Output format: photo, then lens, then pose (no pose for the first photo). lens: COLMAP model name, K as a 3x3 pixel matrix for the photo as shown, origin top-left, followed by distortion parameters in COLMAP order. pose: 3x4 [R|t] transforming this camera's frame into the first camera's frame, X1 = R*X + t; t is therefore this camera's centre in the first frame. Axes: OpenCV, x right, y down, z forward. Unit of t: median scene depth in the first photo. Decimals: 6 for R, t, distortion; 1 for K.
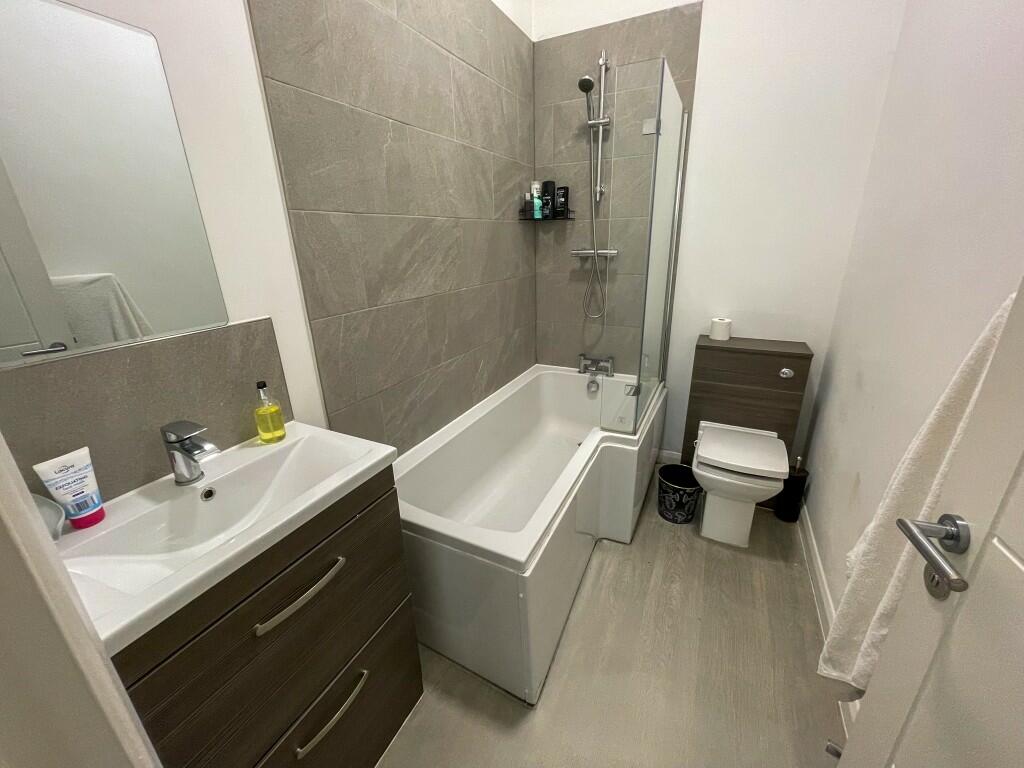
lens RADIAL K [[410.5, 0, 512.0], [0, 410.5, 383.7], [0, 0, 1]] dist [-0.004133, 0.000080]
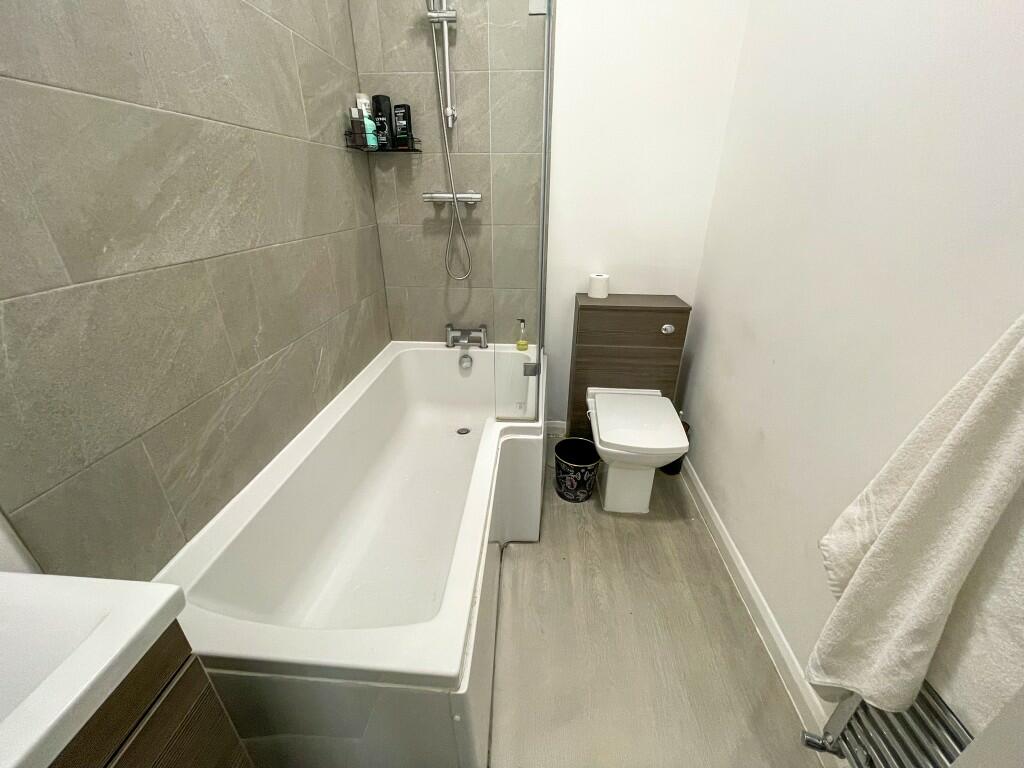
lens RADIAL K [[410.5, 0, 510.5], [0, 410.5, 382.9], [0, 0, 1]] dist [-0.004133, 0.000080]
pose [[0.923949, -0.136068, 0.357497, -0.034791], [0.102915, 0.988559, 0.110275, -0.044586], [-0.368412, -0.065096, 0.927381, 0.229647]]
